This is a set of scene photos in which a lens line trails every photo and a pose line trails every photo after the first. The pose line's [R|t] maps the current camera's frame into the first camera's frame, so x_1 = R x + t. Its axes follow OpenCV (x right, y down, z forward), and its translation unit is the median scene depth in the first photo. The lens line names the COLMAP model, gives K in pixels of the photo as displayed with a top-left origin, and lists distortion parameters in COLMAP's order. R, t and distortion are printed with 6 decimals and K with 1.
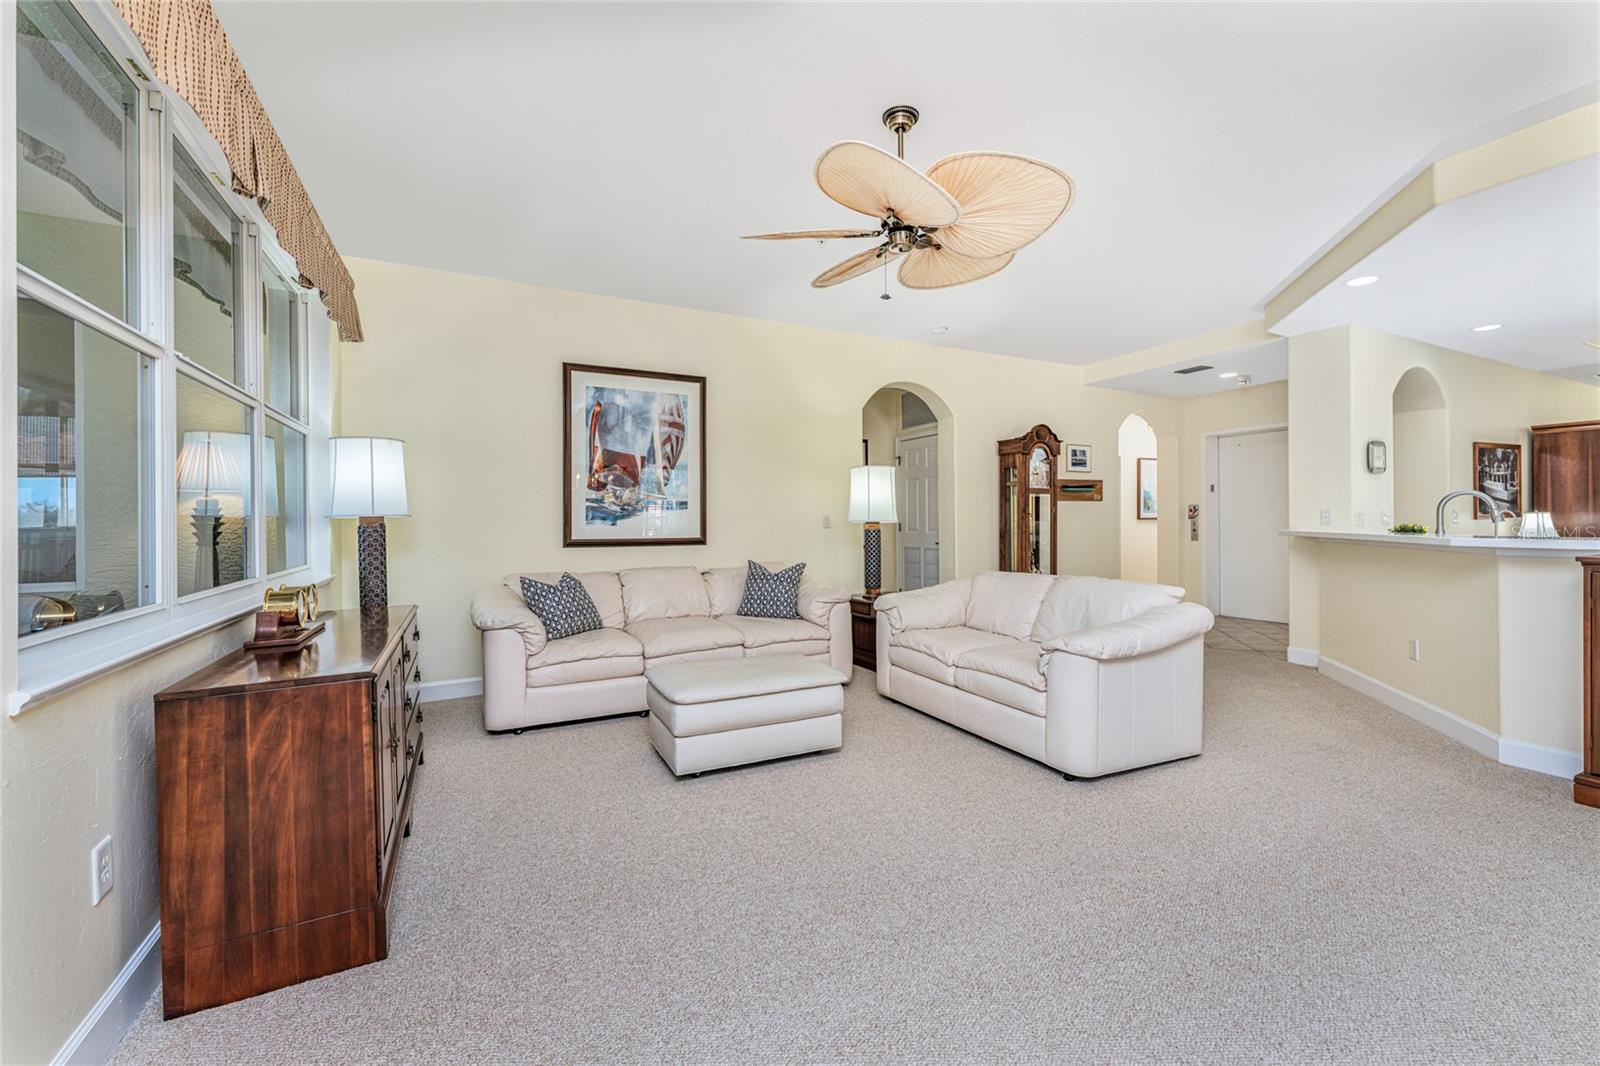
lens RADIAL K [[652.1, 0, 803.8], [0, 652.1, 520.6], [0, 0, 1]] dist [0.002302, 0.000138]
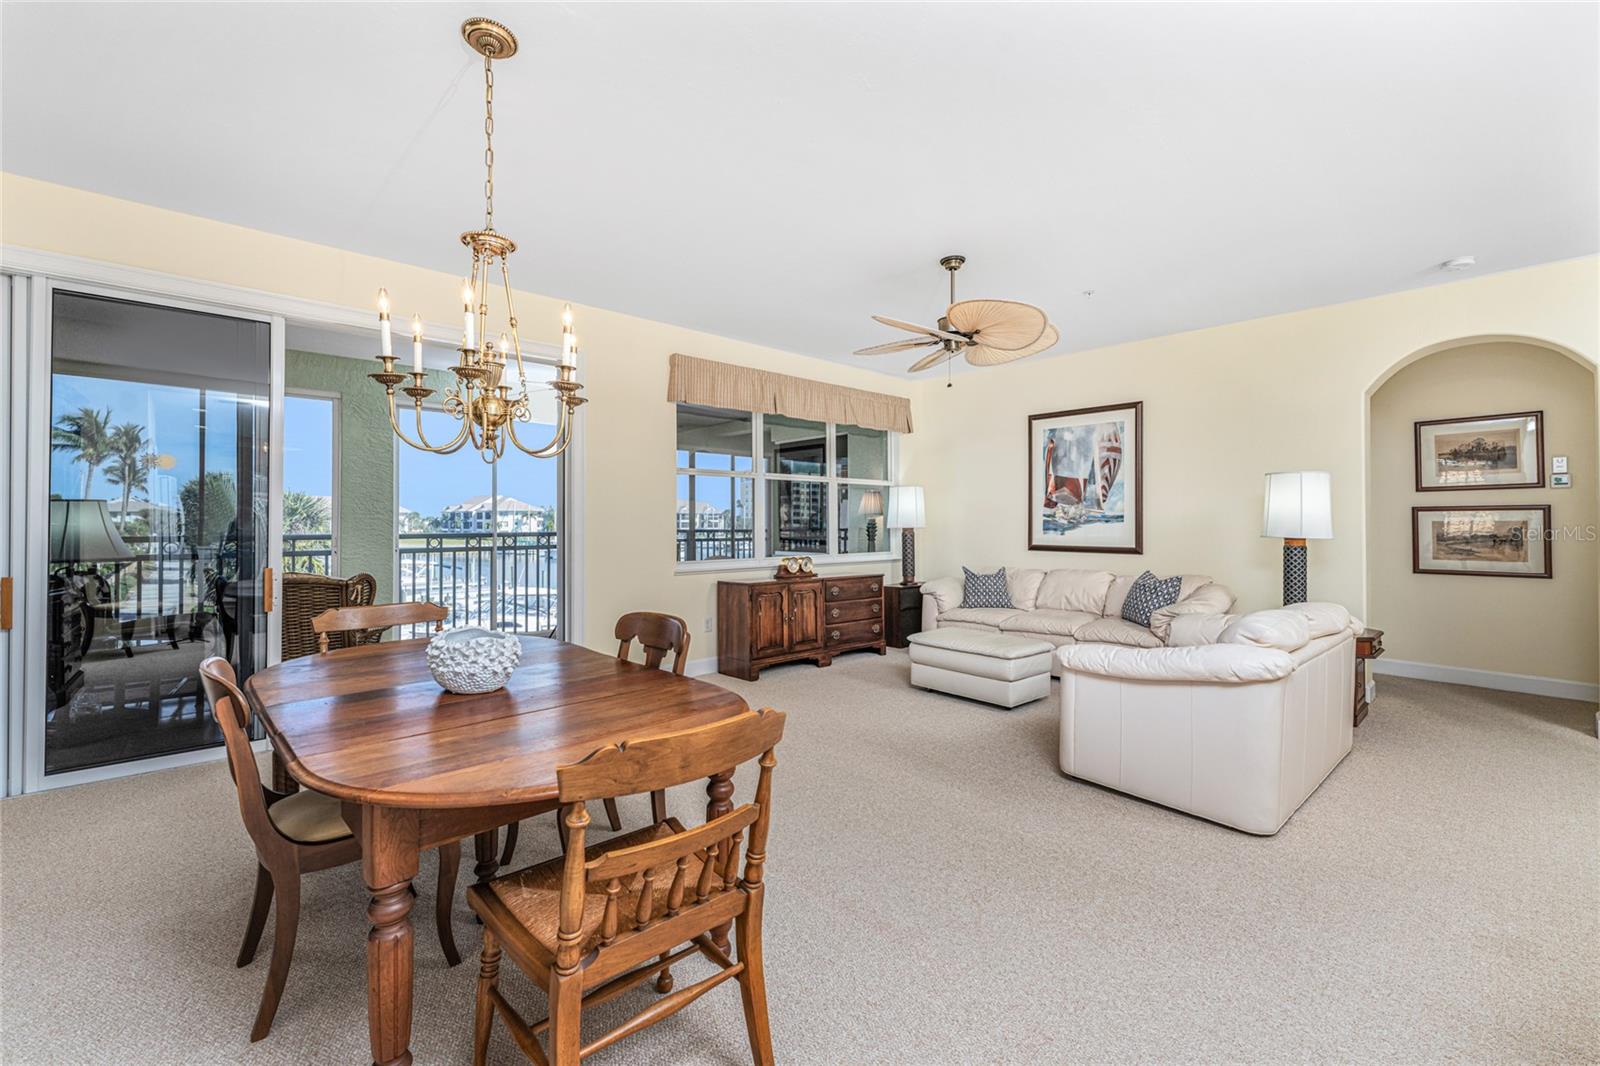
lens RADIAL K [[665.3, 0, 794.3], [0, 665.3, 517.2], [0, 0, 1]] dist [0.001613, 0.000131]
pose [[0.254297, -0.004016, -0.967118, 0.809575], [-0.000663, 0.999990, -0.004327, -0.020796], [0.967126, 0.001741, 0.254292, 0.156262]]
